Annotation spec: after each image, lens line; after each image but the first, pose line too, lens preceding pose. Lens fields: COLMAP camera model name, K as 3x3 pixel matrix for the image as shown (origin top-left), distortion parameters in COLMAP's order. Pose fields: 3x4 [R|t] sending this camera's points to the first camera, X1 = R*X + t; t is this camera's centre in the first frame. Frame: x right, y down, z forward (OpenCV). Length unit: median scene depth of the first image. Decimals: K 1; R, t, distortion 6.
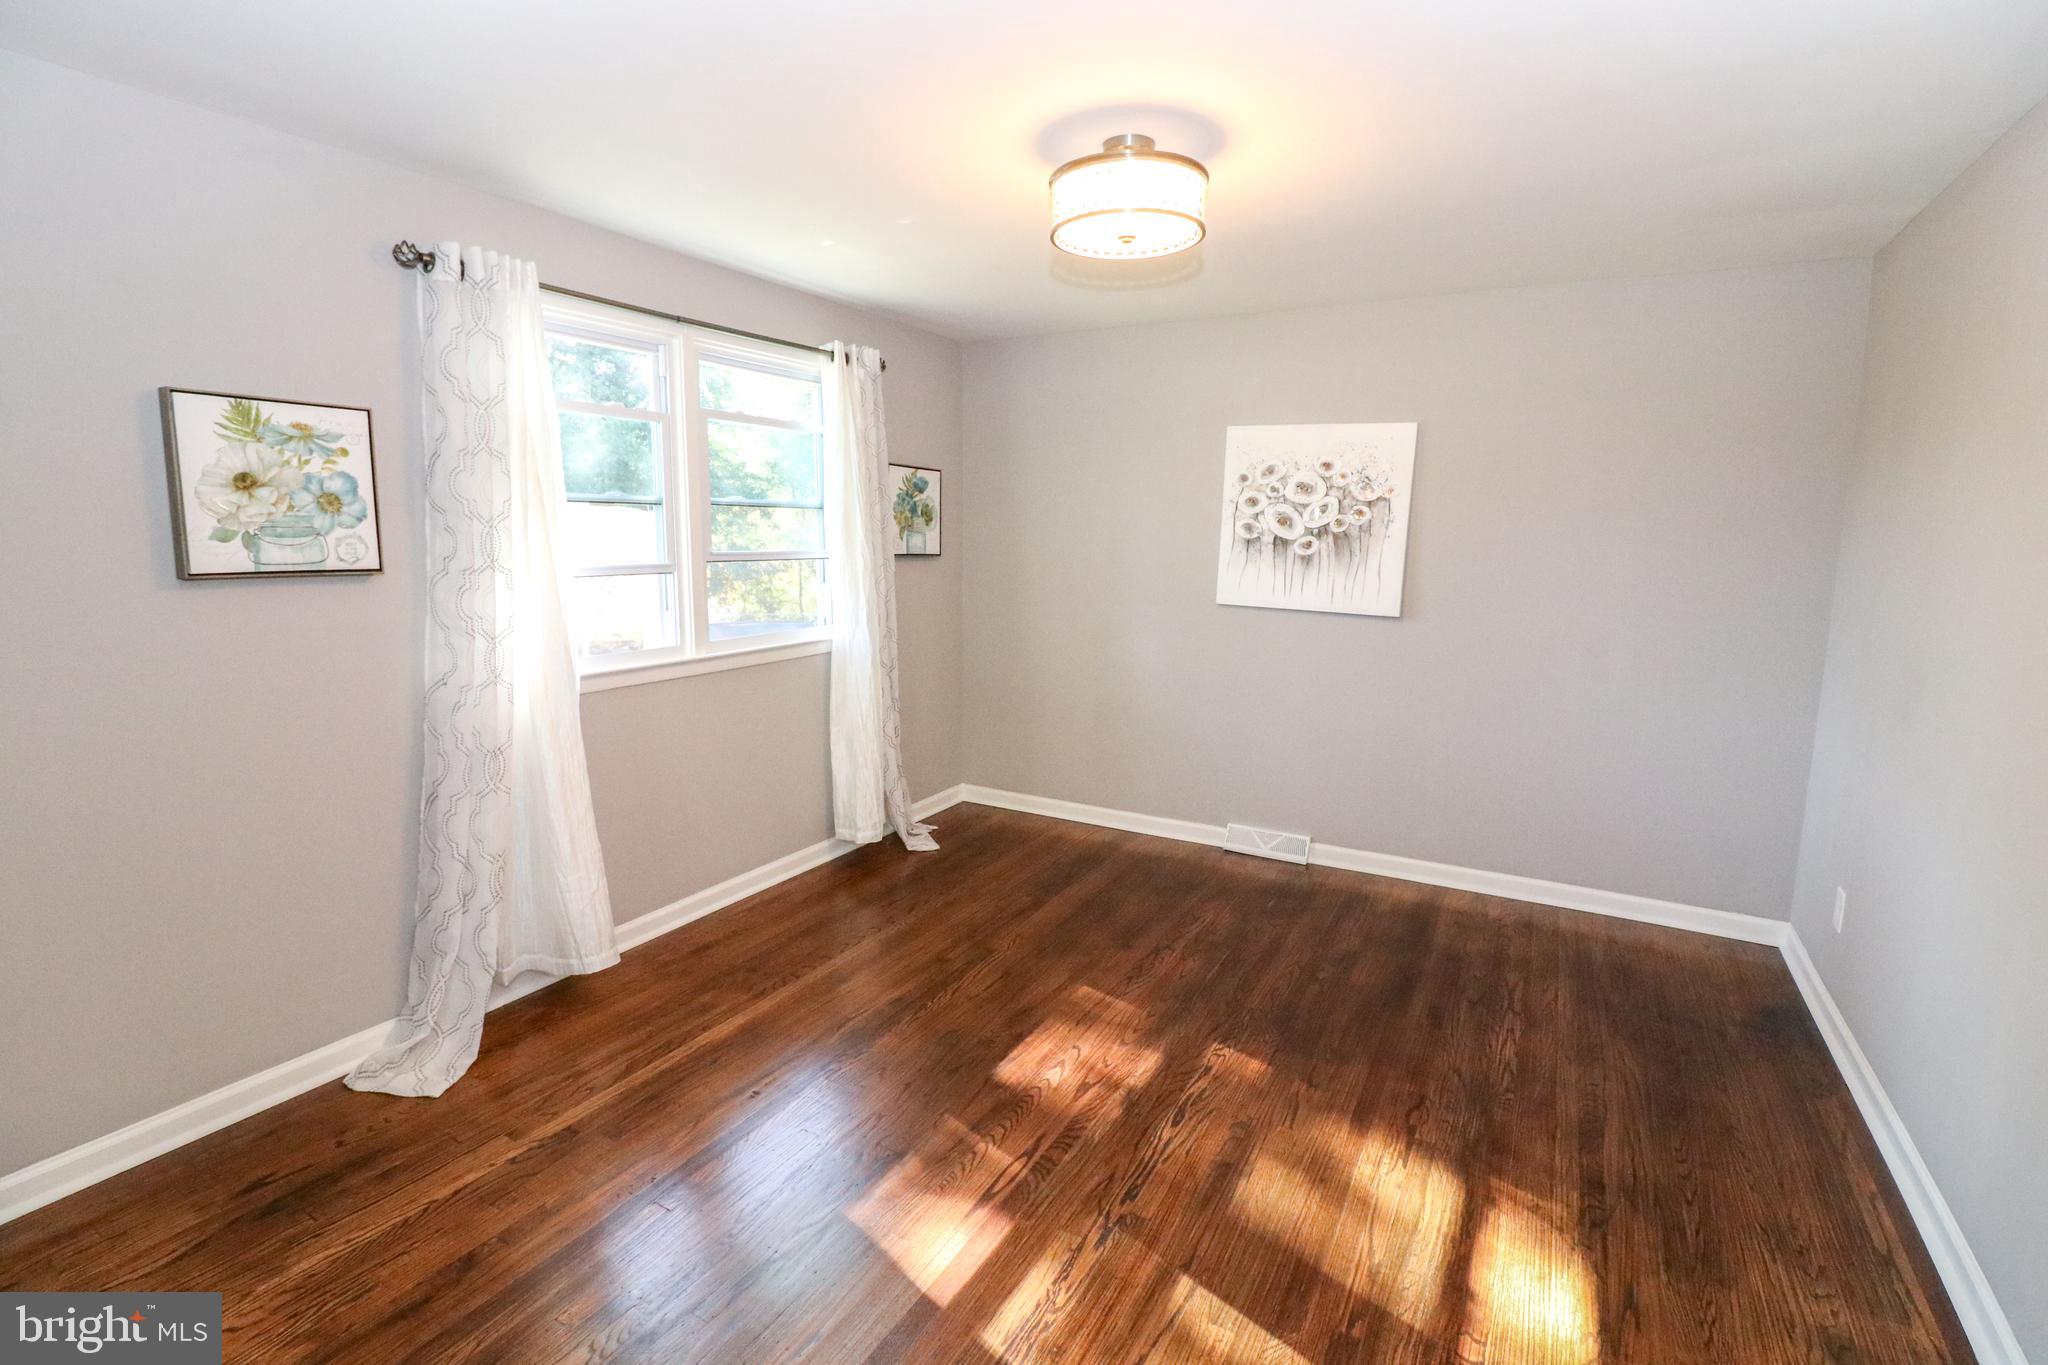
lens RADIAL K [[956.2, 0, 1020.2], [0, 956.2, 677.5], [0, 0, 1]] dist [-0.009003, -0.006741]
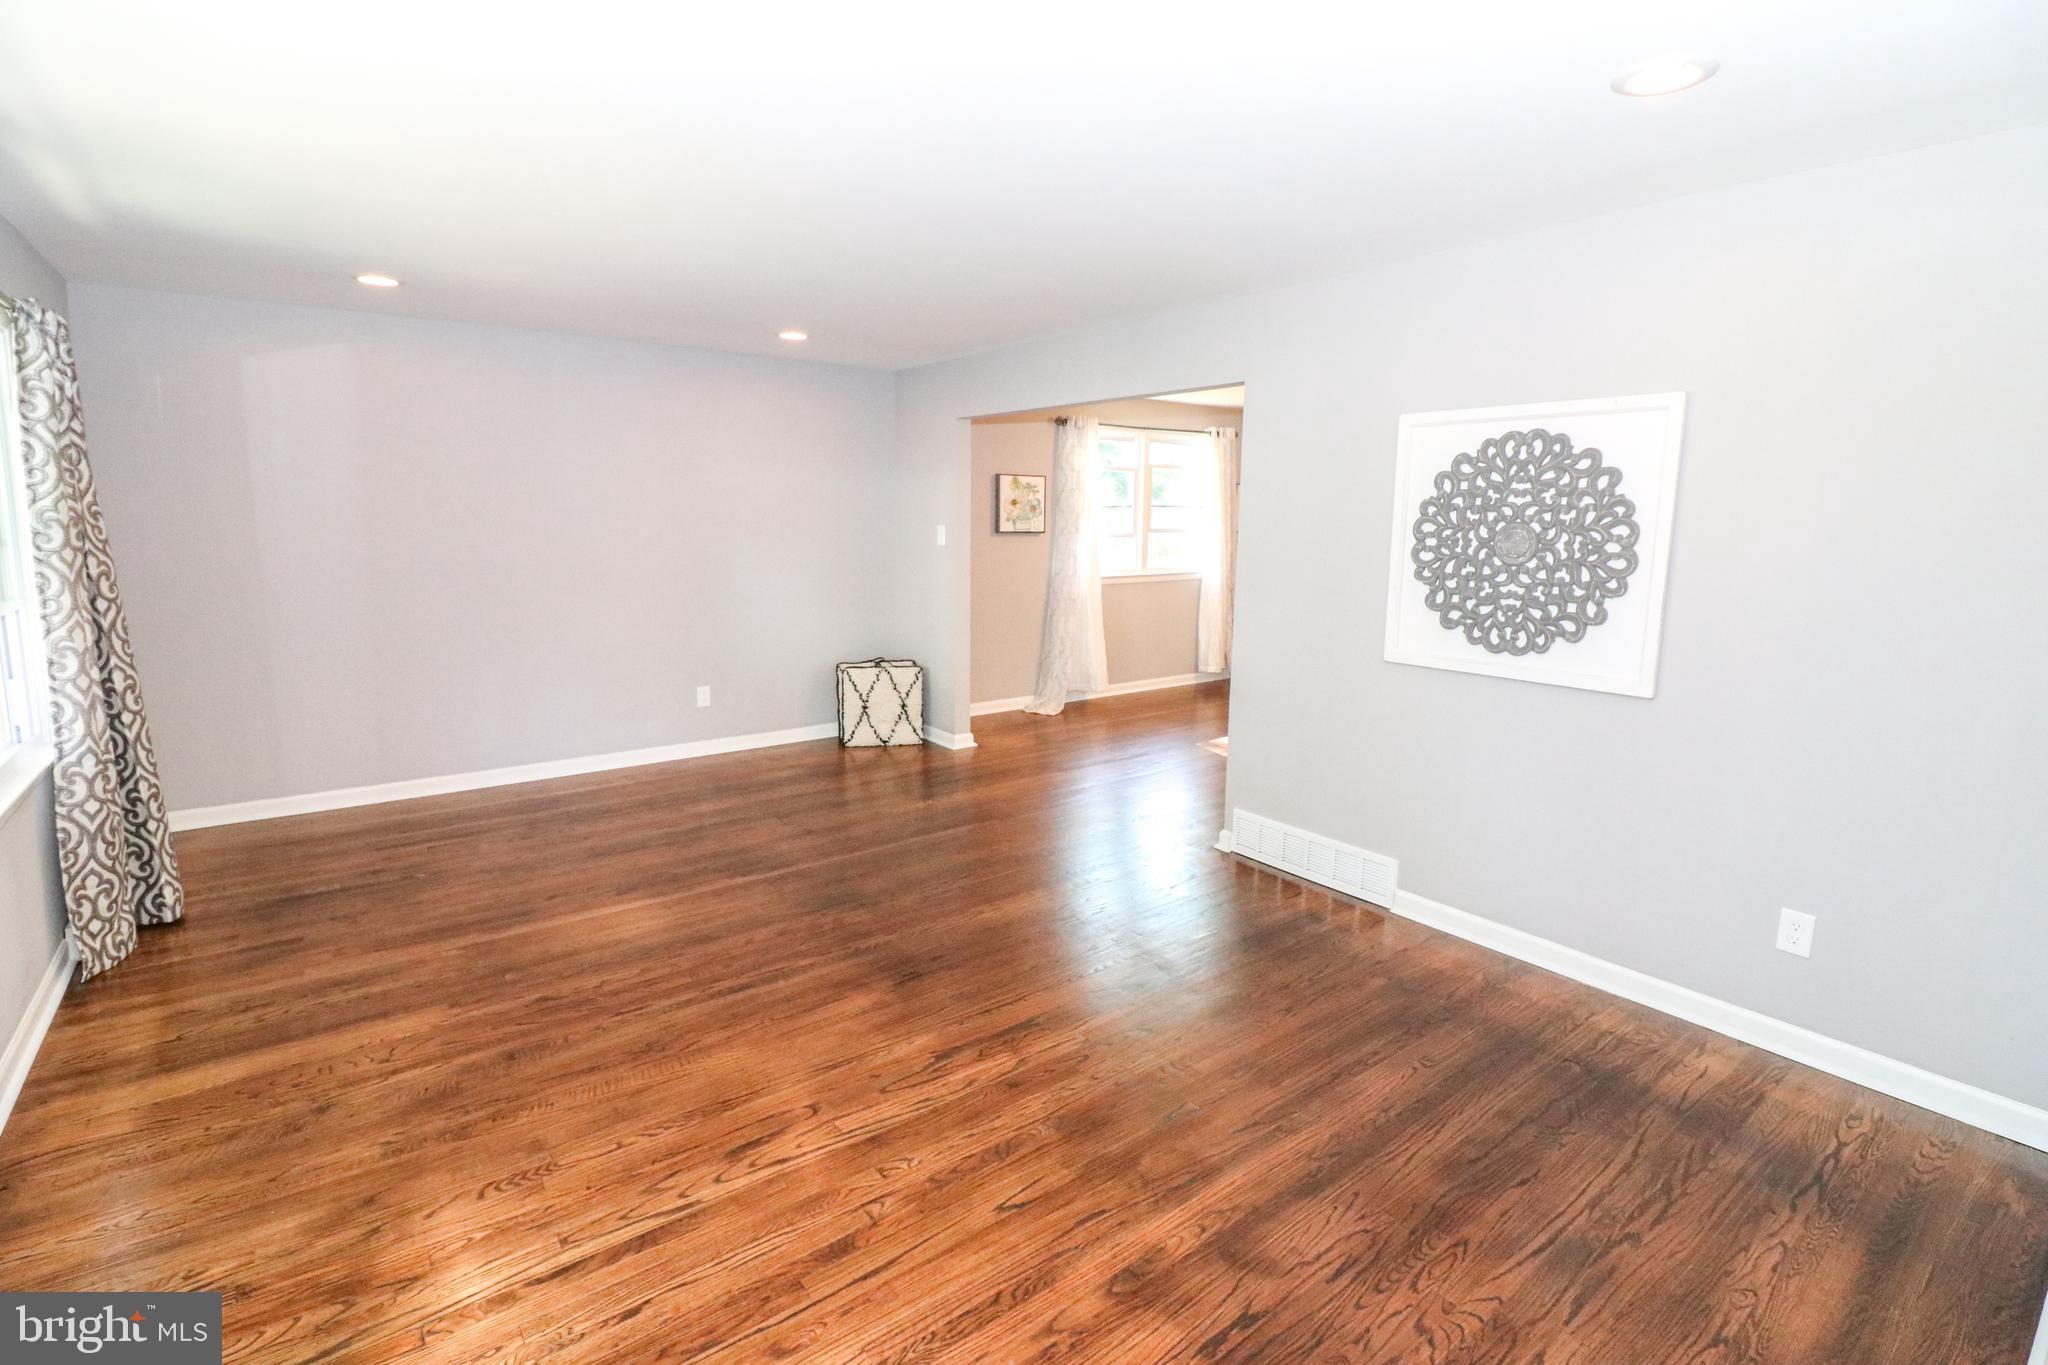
lens RADIAL K [[956.2, 0, 1020.7], [0, 956.2, 672.3], [0, 0, 1]] dist [-0.009003, -0.006741]
pose [[0.923481, 0.057601, -0.379297, 0.328876], [-0.056121, 0.998312, 0.014967, 0.234549], [0.379518, 0.007465, 0.925154, -1.470066]]
